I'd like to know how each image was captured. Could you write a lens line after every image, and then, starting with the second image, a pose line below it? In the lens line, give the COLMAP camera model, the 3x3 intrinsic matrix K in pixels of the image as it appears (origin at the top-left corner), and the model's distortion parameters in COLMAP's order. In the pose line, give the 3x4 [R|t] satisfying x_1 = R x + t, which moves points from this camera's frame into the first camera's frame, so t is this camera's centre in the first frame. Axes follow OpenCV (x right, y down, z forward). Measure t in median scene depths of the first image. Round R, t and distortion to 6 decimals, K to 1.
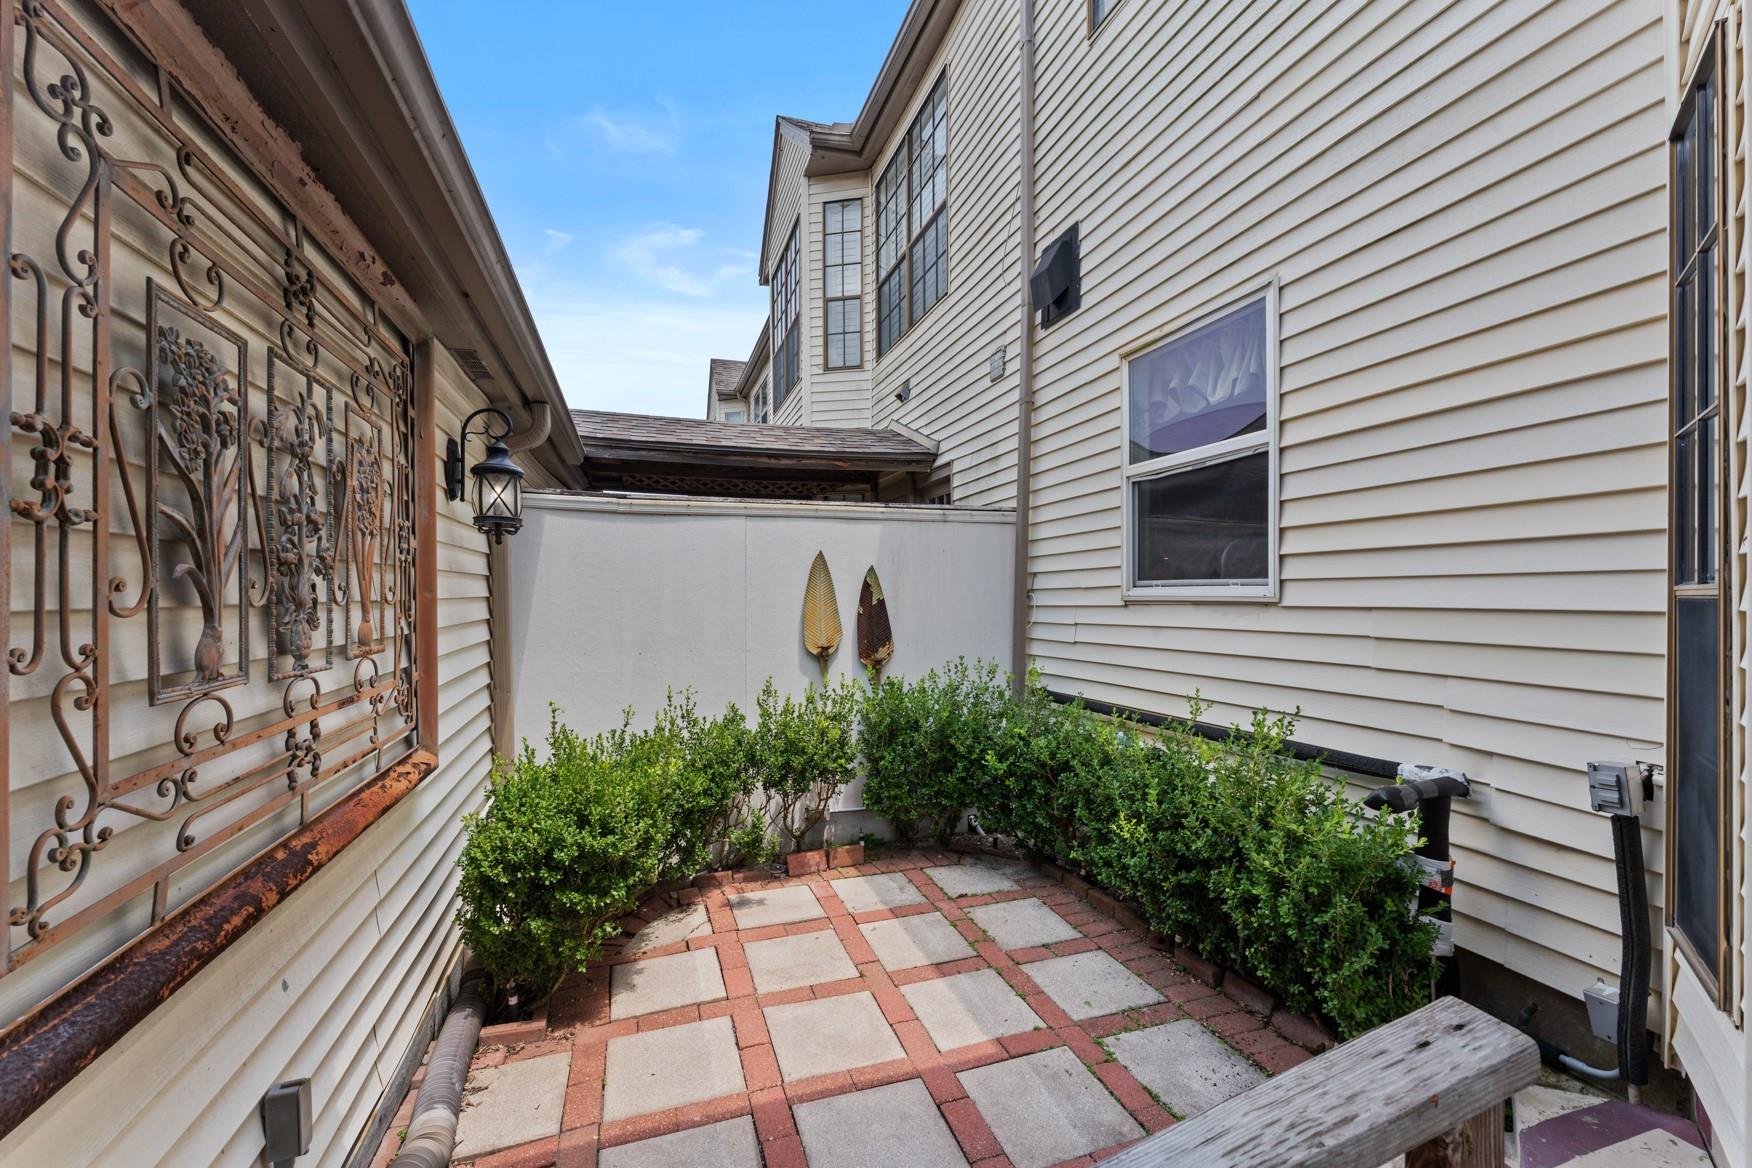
lens RADIAL K [[712.3, 0, 876.6], [0, 712.3, 590.0], [0, 0, 1]] dist [-0.001500, -0.000013]
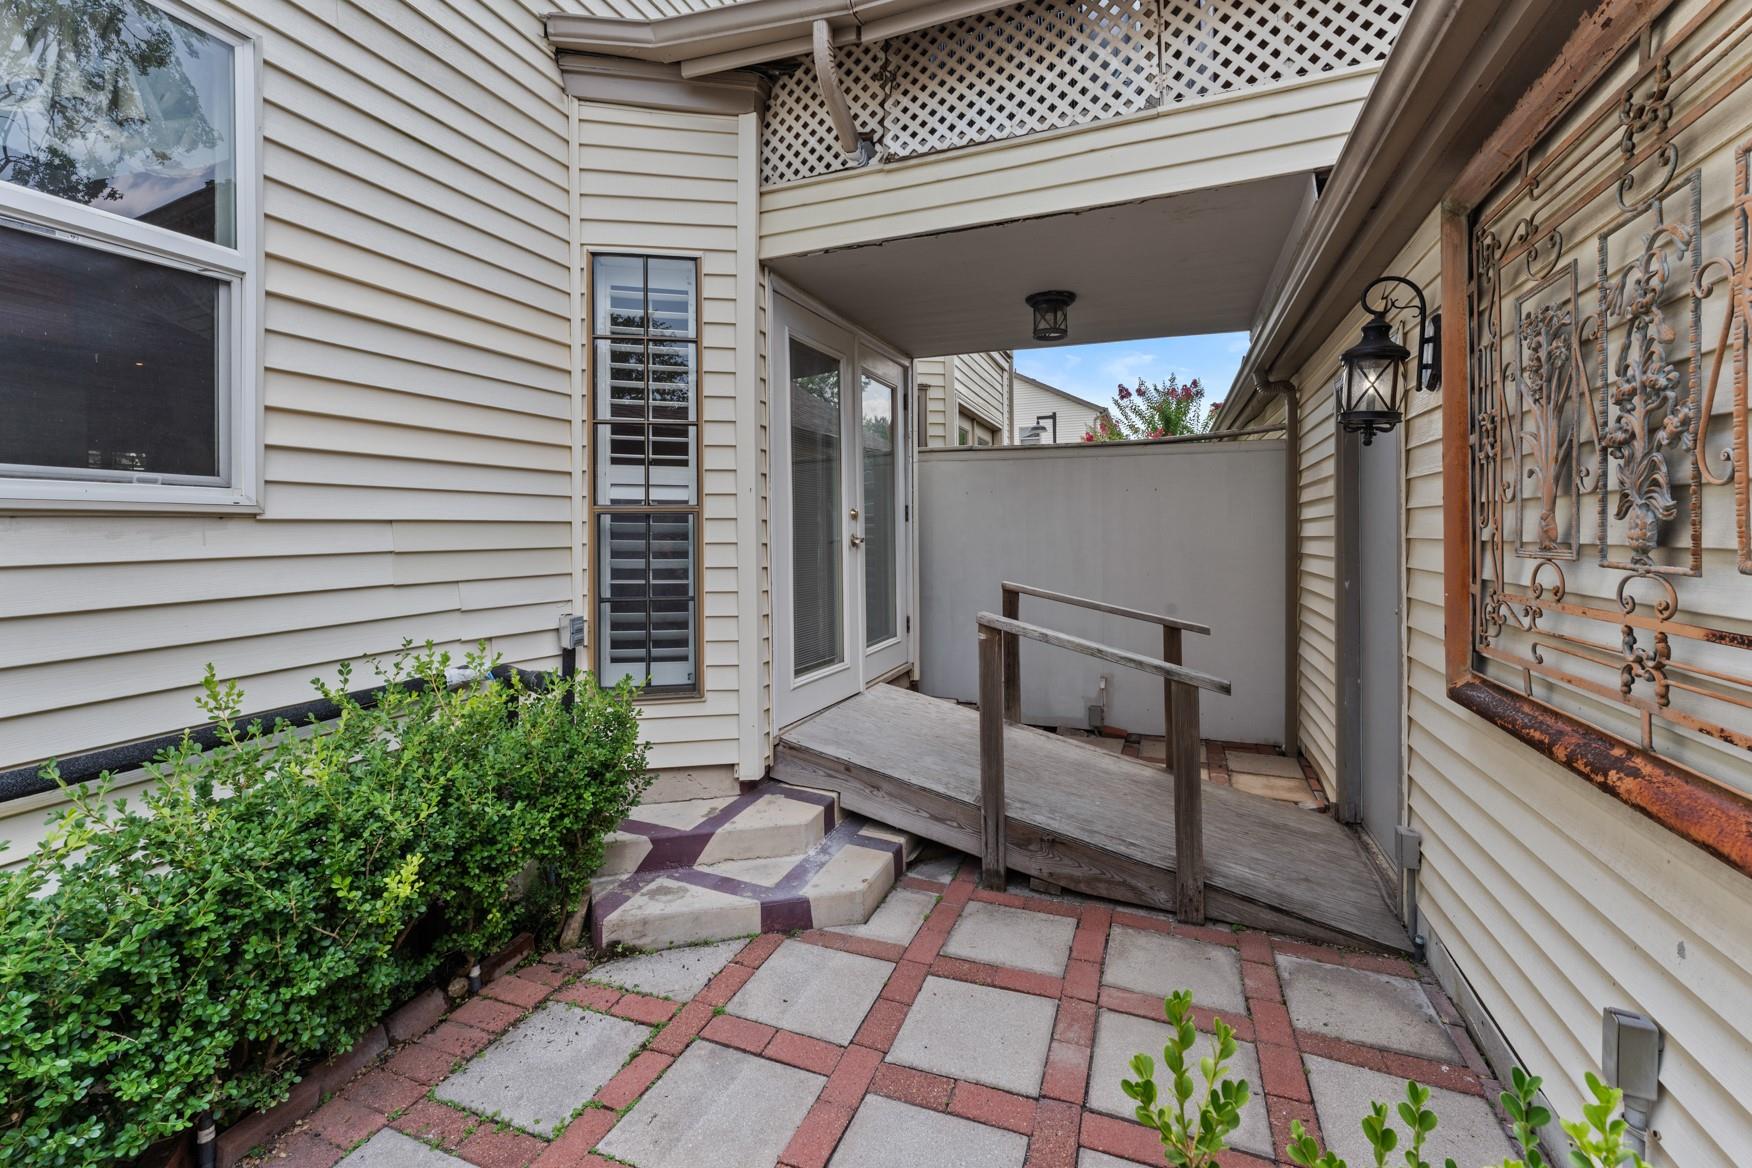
lens RADIAL K [[712.3, 0, 906.2], [0, 712.3, 534.3], [0, 0, 1]] dist [-0.001500, -0.000013]
pose [[-0.782095, 0.008154, 0.623106, -0.353365], [0.007832, 0.999964, -0.003256, 0.044927], [-0.623110, 0.002333, -0.782131, 1.164390]]
